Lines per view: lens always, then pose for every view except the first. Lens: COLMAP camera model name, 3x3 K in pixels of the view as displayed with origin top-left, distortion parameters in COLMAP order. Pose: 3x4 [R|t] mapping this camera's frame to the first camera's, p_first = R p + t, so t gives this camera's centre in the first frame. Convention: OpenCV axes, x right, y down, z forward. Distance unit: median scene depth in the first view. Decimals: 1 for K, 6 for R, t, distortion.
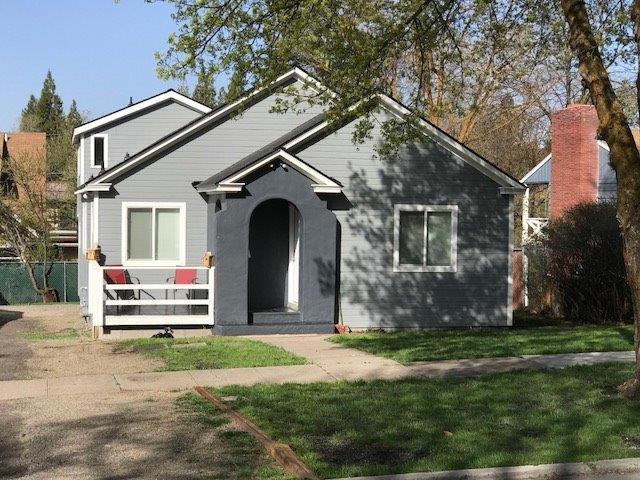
lens RADIAL K [[1129.7, 0, 319.3], [0, 1129.7, 237.9], [0, 0, 1]] dist [-0.426821, 0.000000]
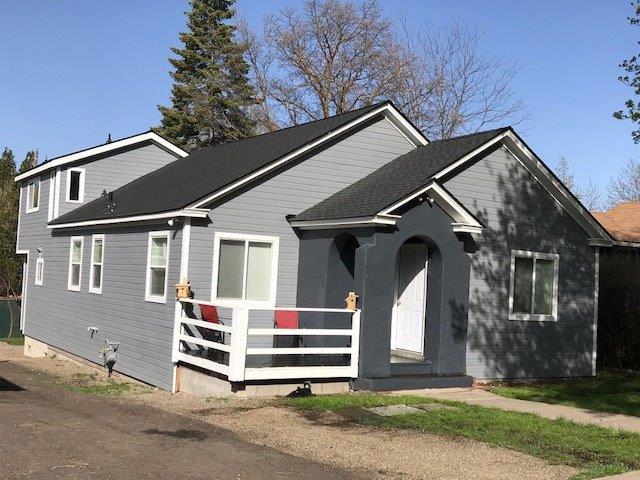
lens RADIAL K [[756.4, 0, 321.5], [0, 756.4, 238.6], [0, 0, 1]] dist [0.029312, 0.000000]
pose [[0.947735, 0.042501, 0.316215, -0.294705], [-0.024229, 0.997813, -0.061495, 0.007327], [-0.318138, 0.050620, 0.946692, 0.428240]]
